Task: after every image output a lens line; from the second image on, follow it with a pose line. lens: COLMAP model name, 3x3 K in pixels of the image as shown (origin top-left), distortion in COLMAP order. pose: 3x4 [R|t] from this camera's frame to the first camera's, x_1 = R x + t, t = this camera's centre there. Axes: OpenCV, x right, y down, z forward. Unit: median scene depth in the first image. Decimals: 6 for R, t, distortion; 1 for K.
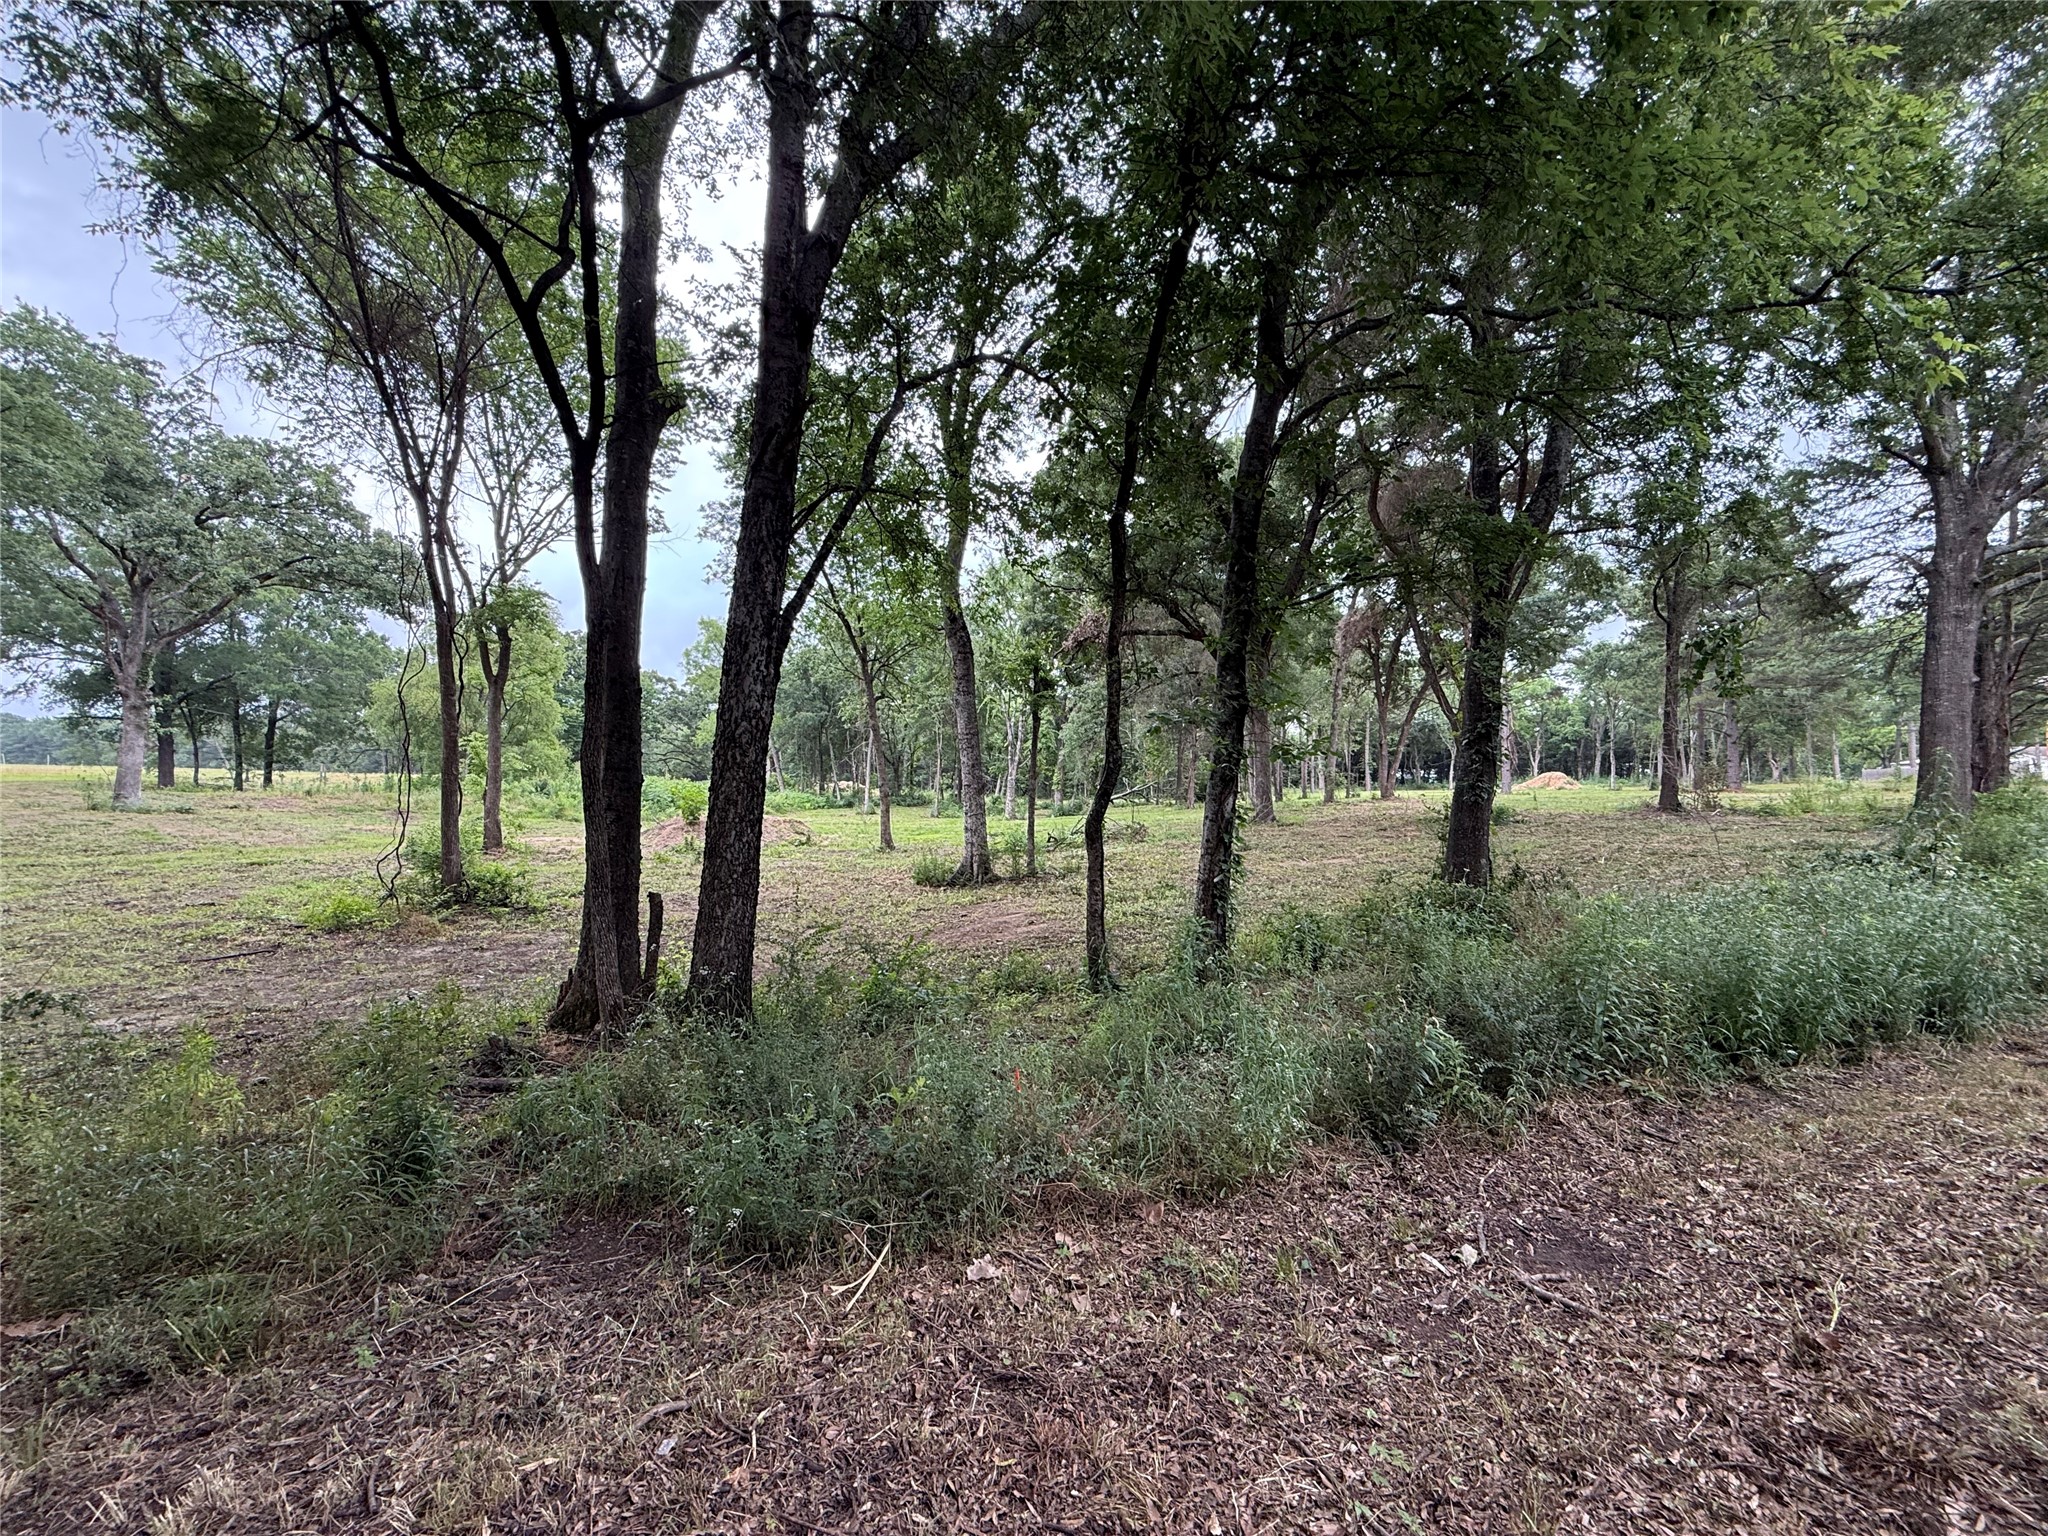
lens RADIAL K [[819.1, 0, 1024.0], [0, 819.1, 768.0], [0, 0, 1]] dist [0.000437, 0.000262]
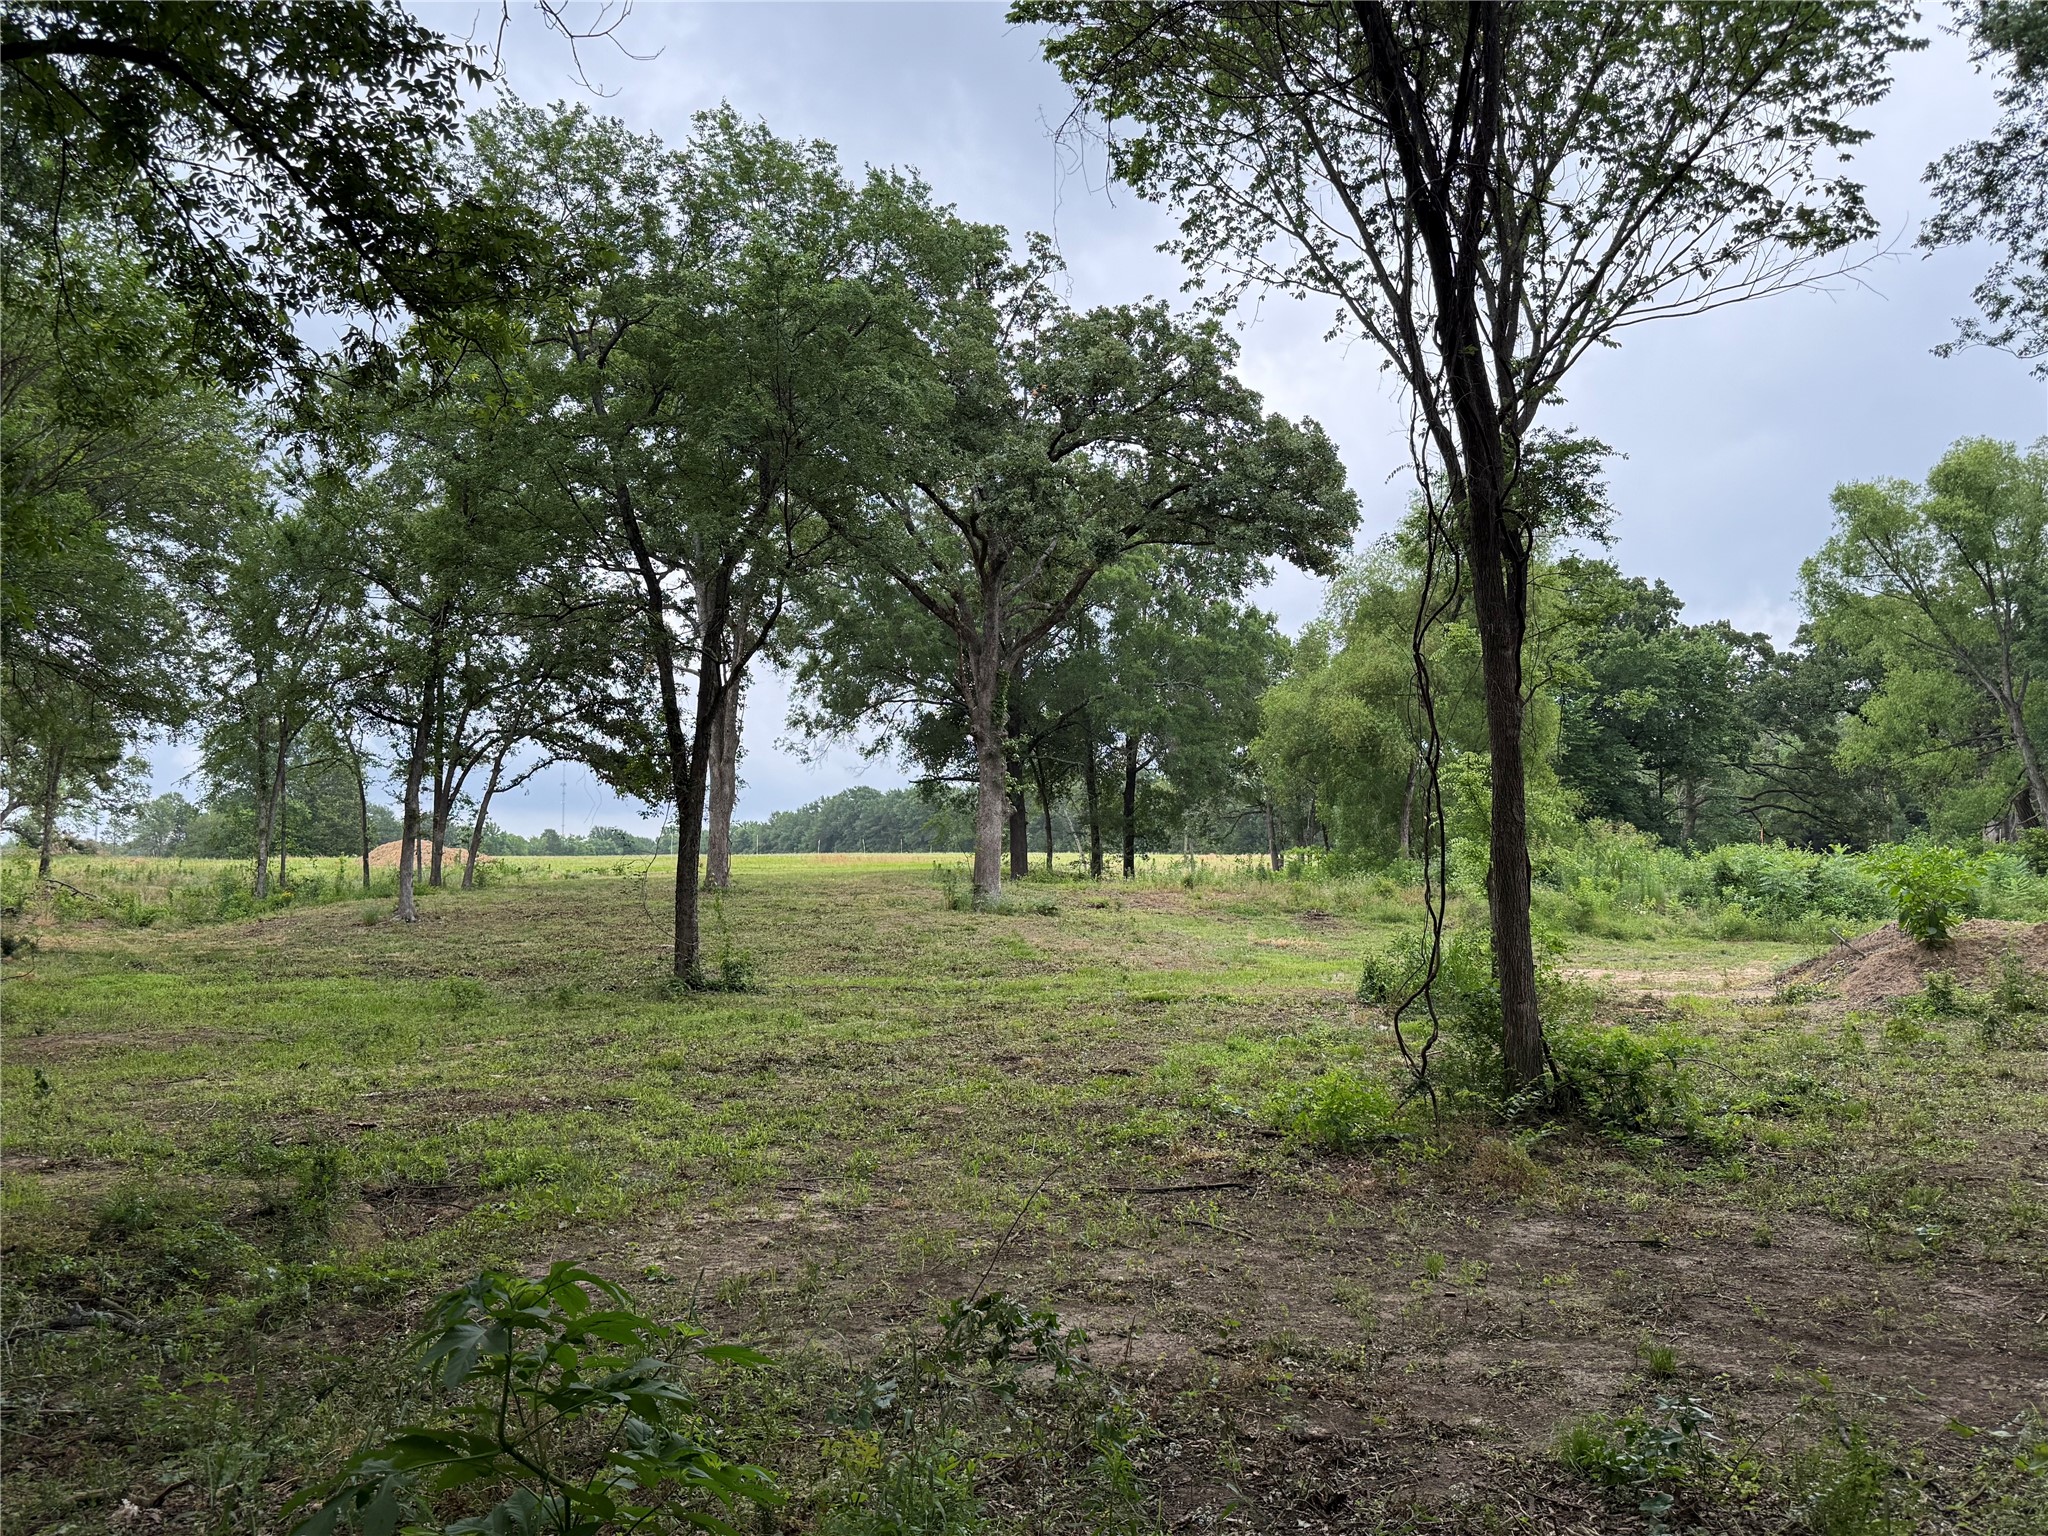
lens RADIAL K [[1651.3, 0, 1024.0], [0, 1651.3, 768.0], [0, 0, 1]] dist [0.165276, -0.318597]
pose [[0.699366, -0.060065, -0.712236, -0.105677], [0.031950, 0.998094, -0.052799, 0.008281], [0.714050, 0.014170, 0.699952, 0.075607]]
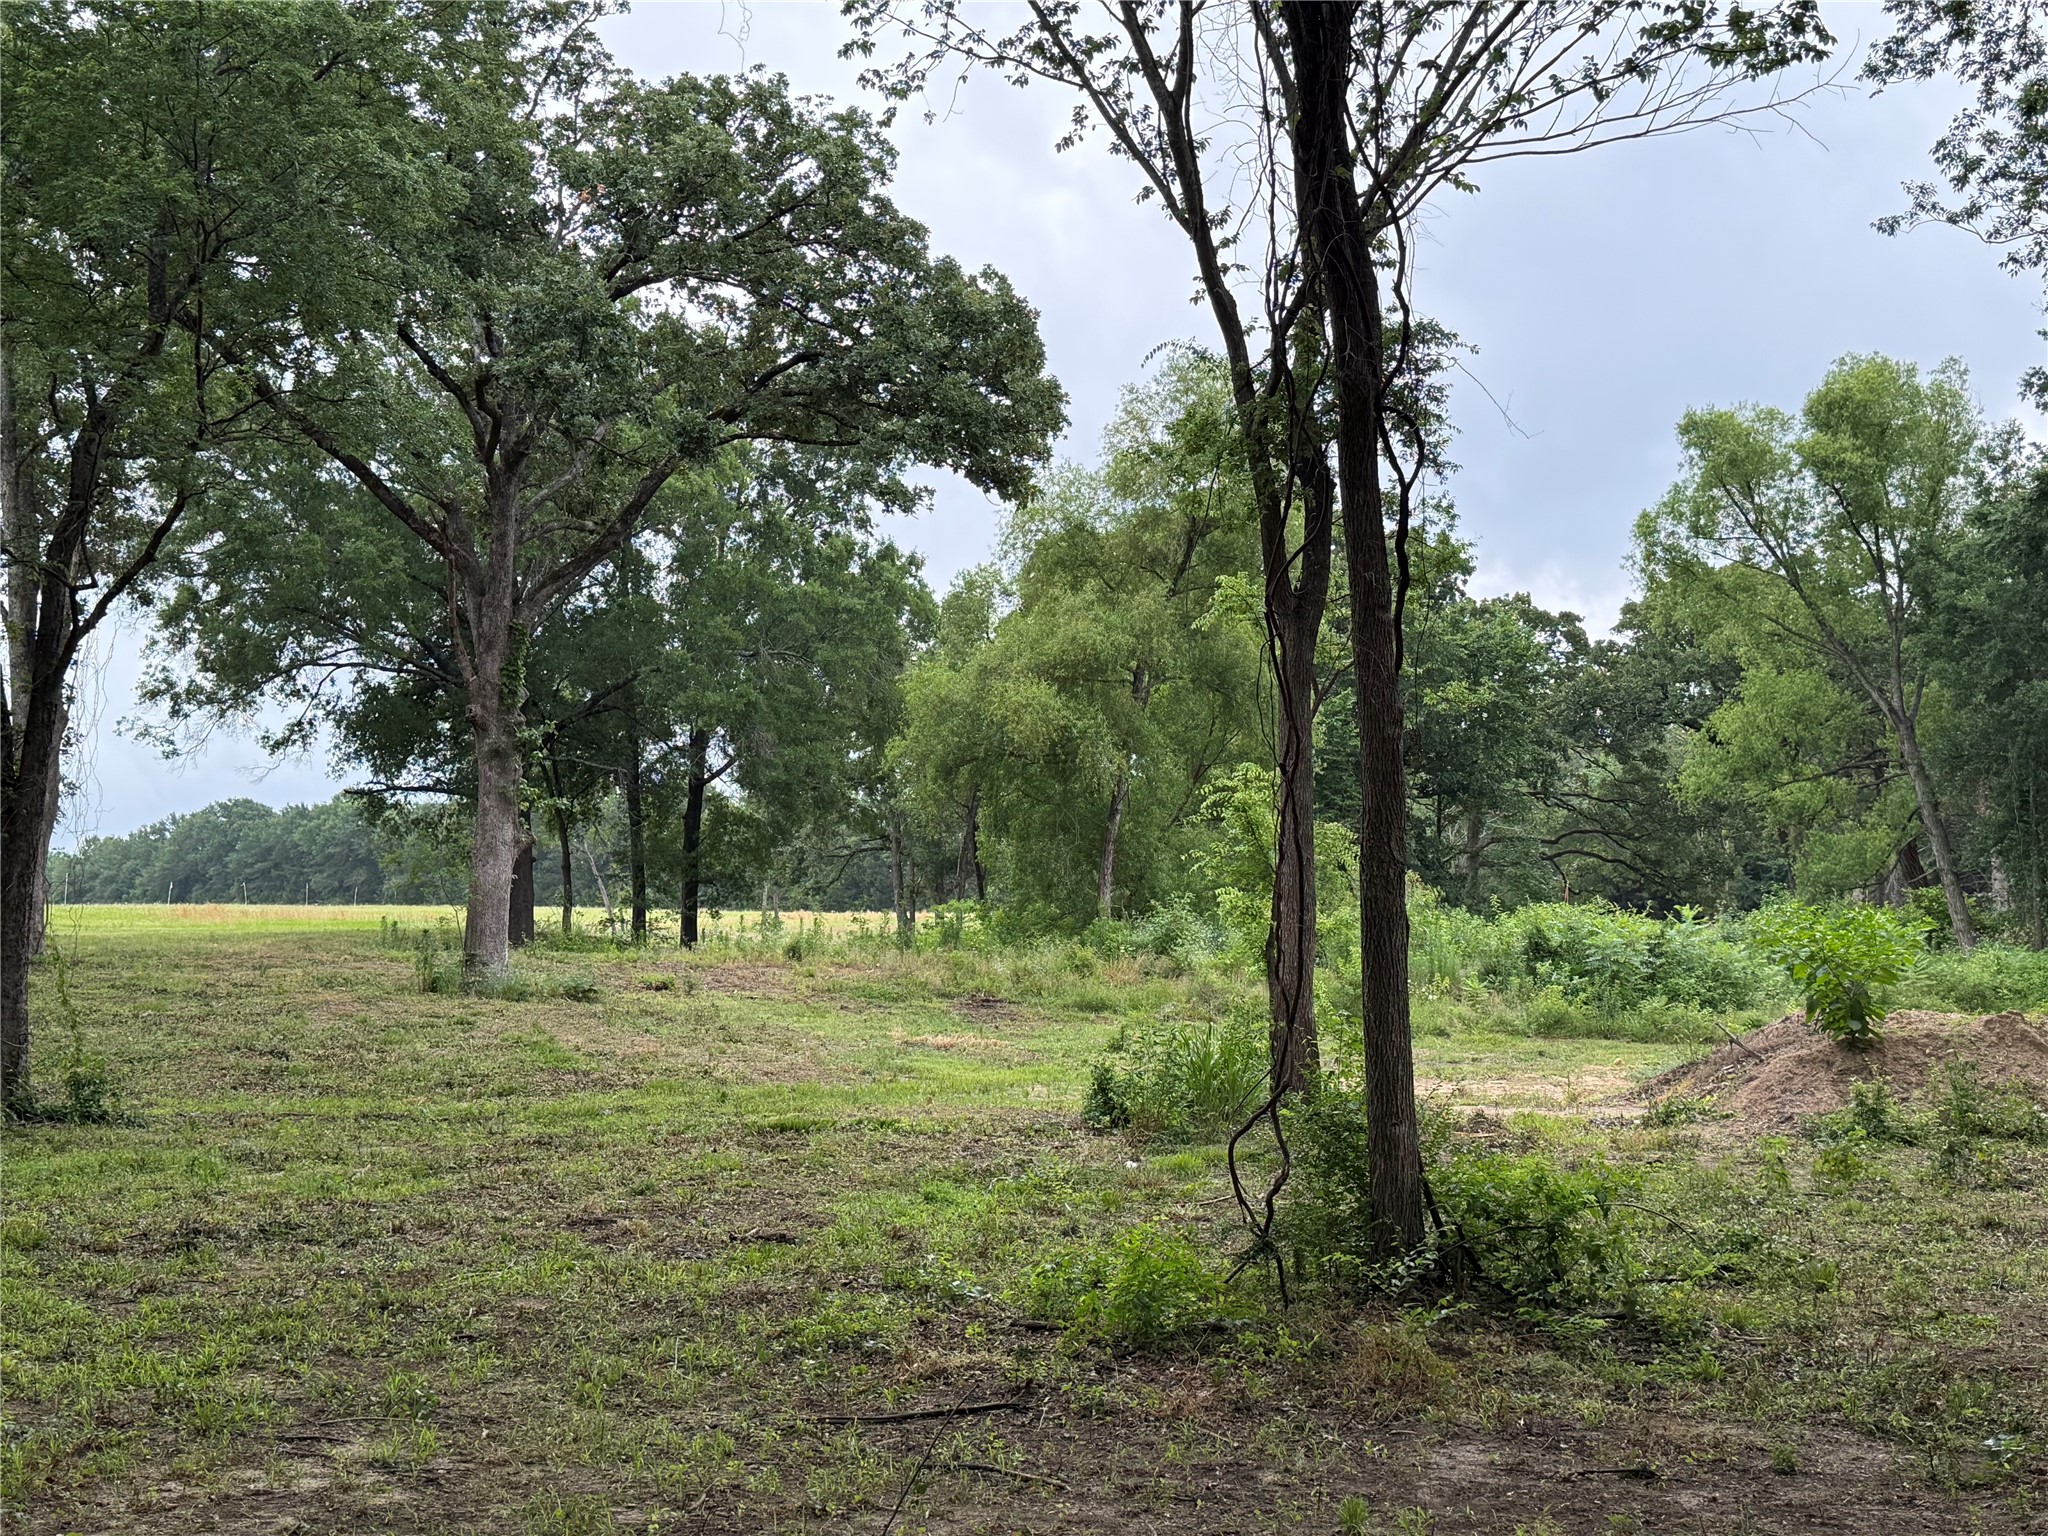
lens RADIAL K [[2463.3, 0, 1024.0], [0, 2463.3, 768.0], [0, 0, 1]] dist [0.202252, -0.464083]
pose [[0.834327, -0.045545, -0.549386, -0.136916], [0.019265, 0.998381, -0.053511, 0.009136], [0.550934, 0.034062, 0.833854, 0.064503]]
